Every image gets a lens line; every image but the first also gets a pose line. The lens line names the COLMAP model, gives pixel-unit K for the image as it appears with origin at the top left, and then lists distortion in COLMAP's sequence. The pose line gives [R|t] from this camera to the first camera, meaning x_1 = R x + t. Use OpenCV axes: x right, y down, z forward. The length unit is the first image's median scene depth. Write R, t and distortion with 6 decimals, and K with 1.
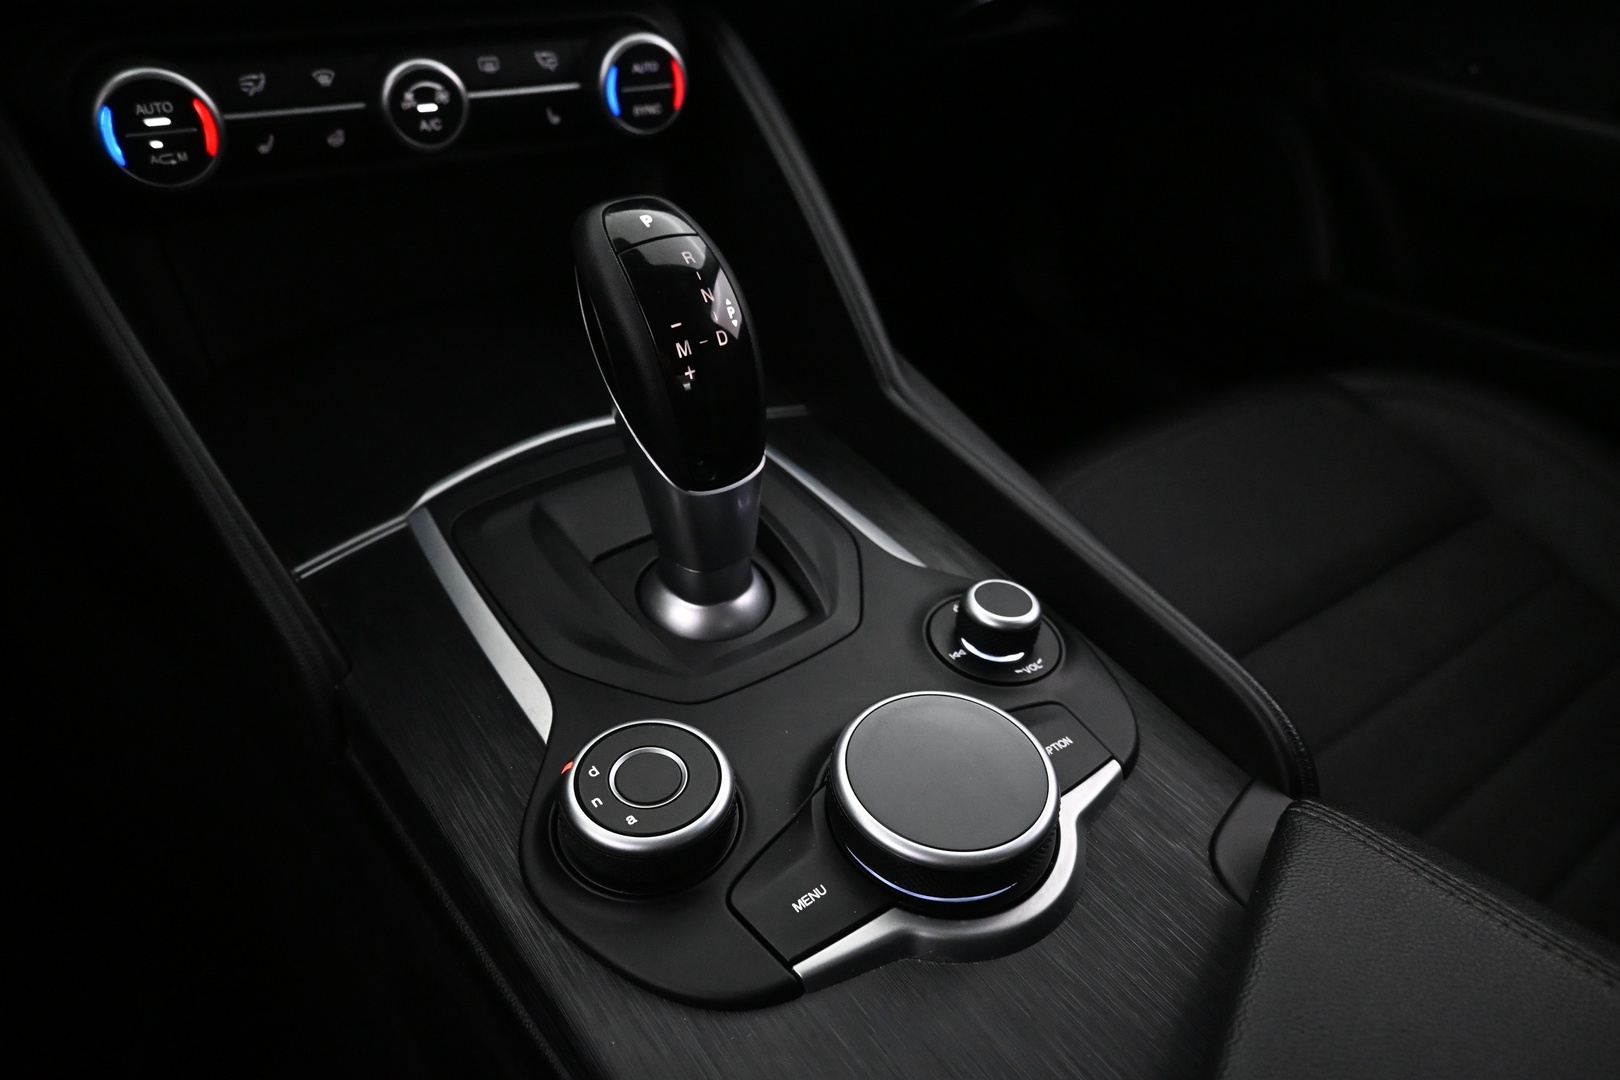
lens RADIAL K [[1149.3, 0, 805.3], [0, 1149.3, 540.4], [0, 0, 1]] dist [0.009616, -0.000342]
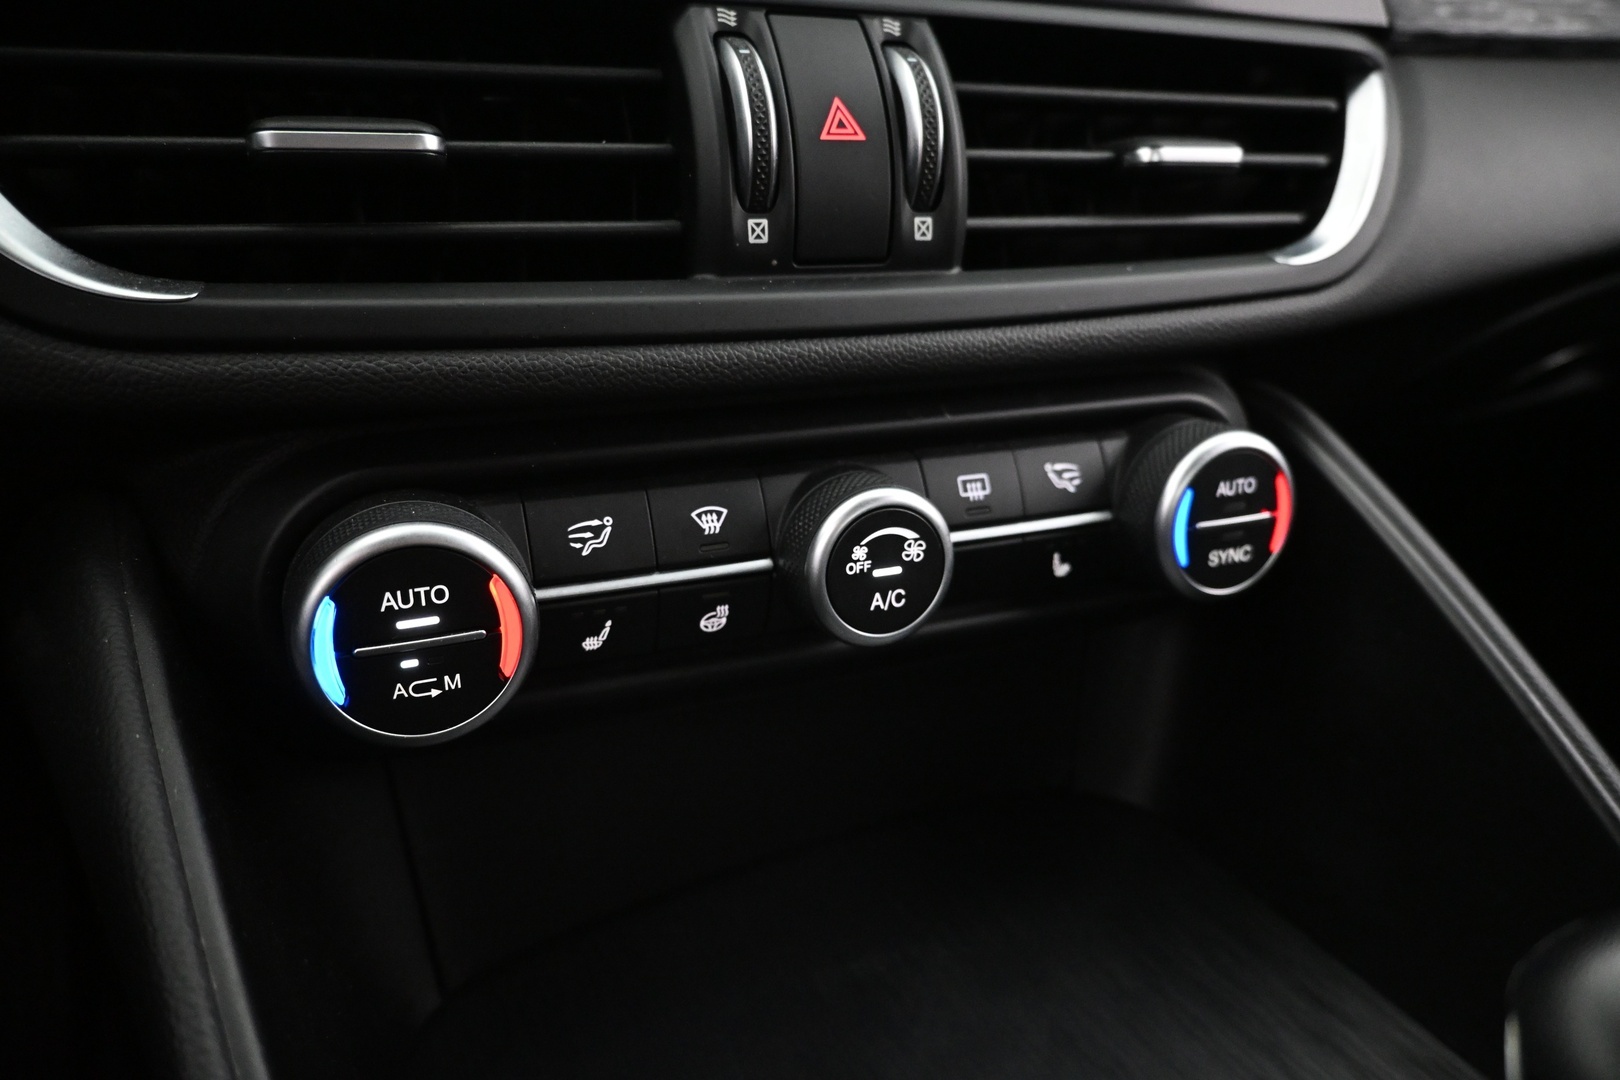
lens RADIAL K [[1149.3, 0, 806.8], [0, 1149.3, 533.7], [0, 0, 1]] dist [0.009616, -0.000342]
pose [[0.987080, 0.011425, -0.159820, -0.289404], [-0.055274, 0.960505, -0.272717, -0.252034], [0.150393, 0.278028, 0.948727, 0.496031]]
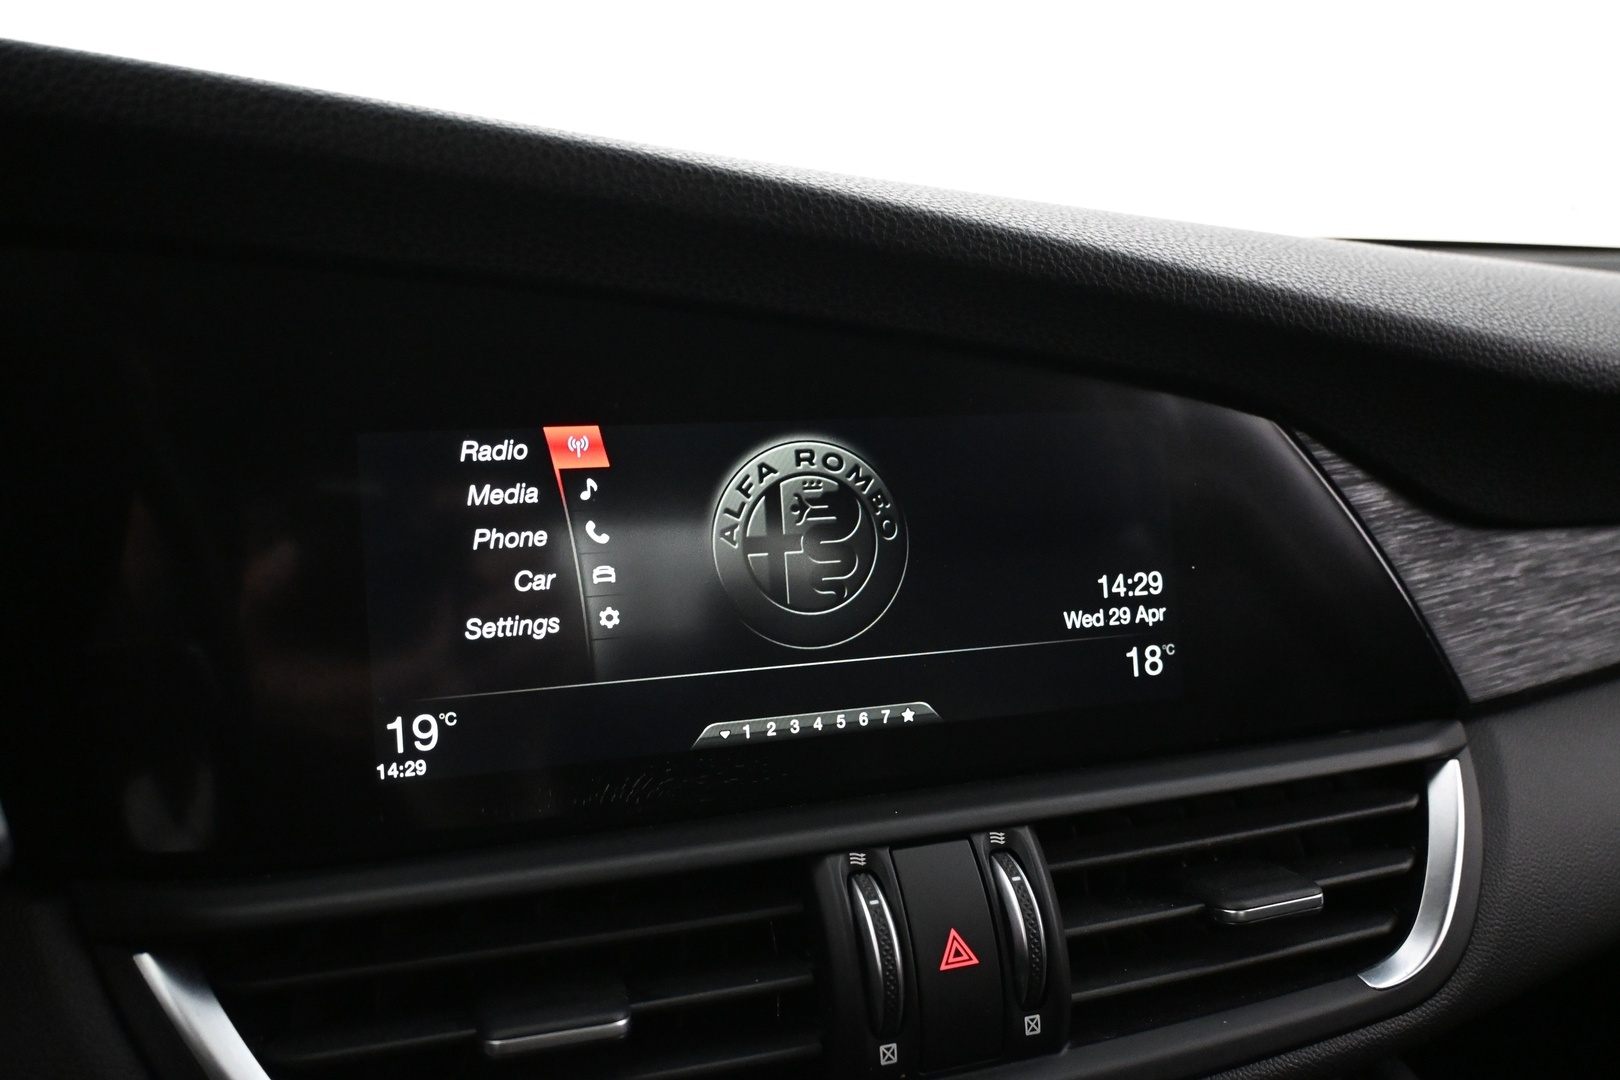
lens RADIAL K [[1405.1, 0, 808.6], [0, 1405.1, 548.0], [0, 0, 1]] dist [0.002533, 0.002482]
pose [[0.975371, -0.051918, -0.214372, -0.265217], [-0.058343, 0.876559, -0.477746, -0.409161], [0.212713, 0.478486, 0.851941, 0.178666]]
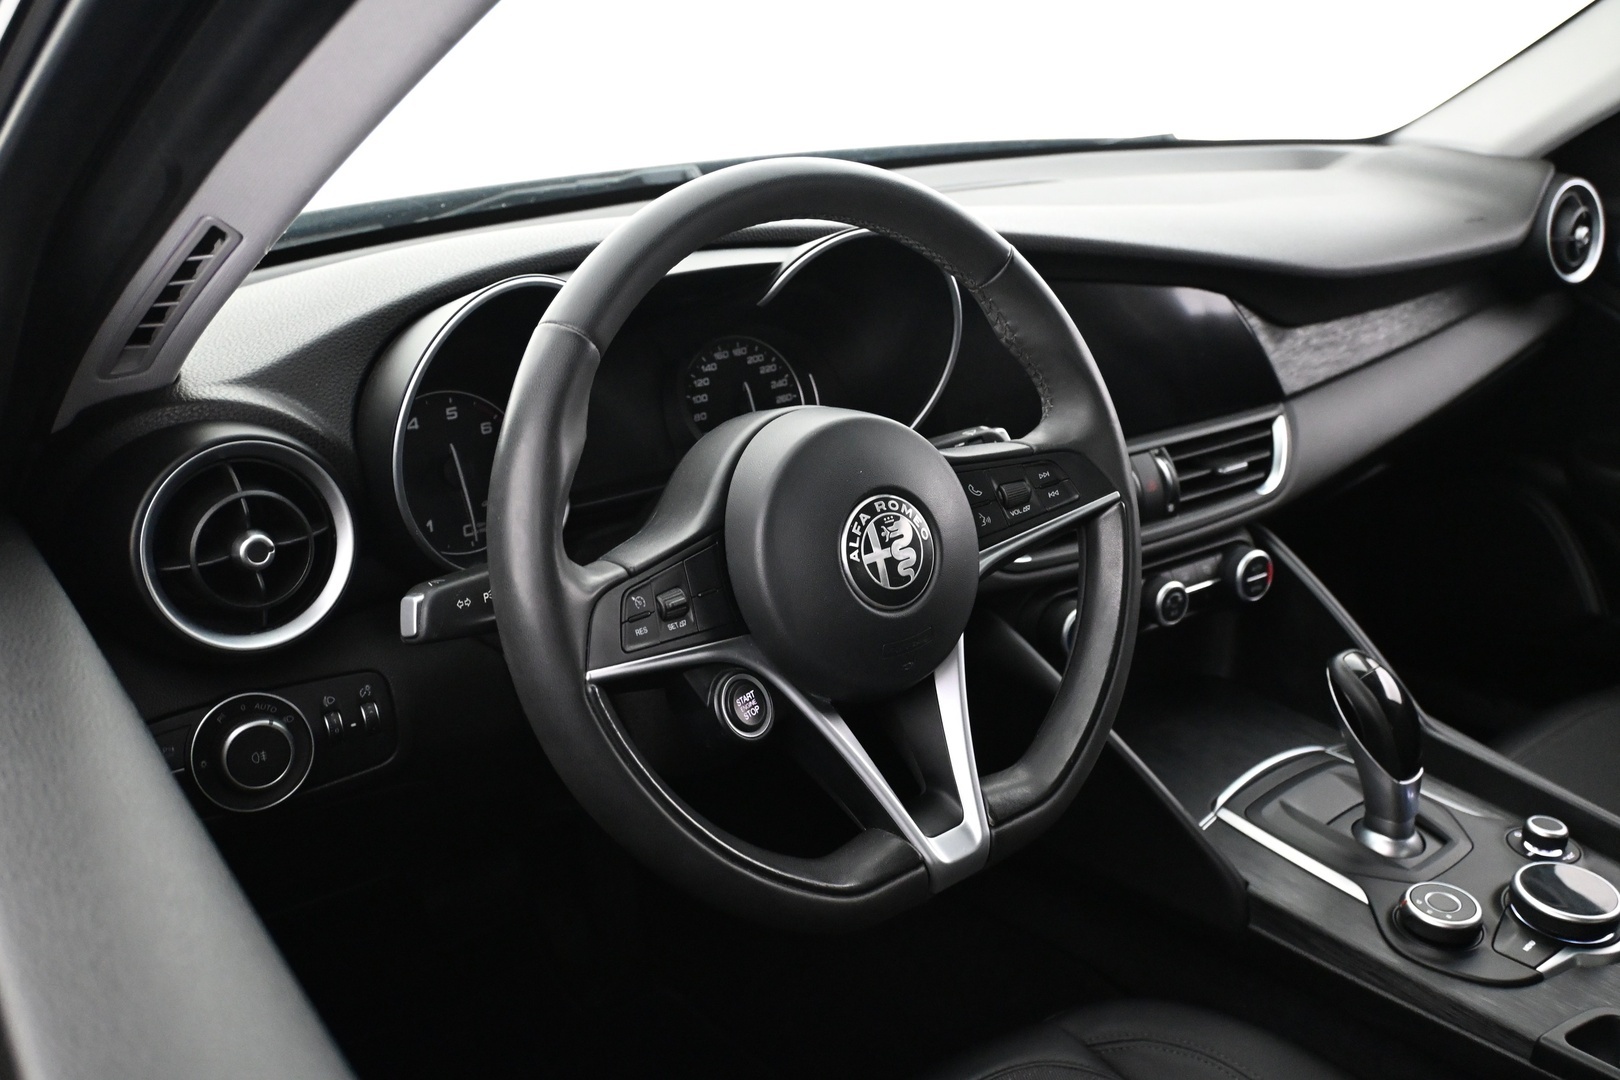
lens RADIAL K [[1433.5, 0, 808.1], [0, 1433.5, 549.0], [0, 0, 1]] dist [0.069402, 0.000335]
pose [[0.995956, -0.089317, -0.009729, -0.961781], [0.083002, 0.956131, -0.280934, 0.189739], [0.034394, 0.278990, 0.959678, -1.490817]]
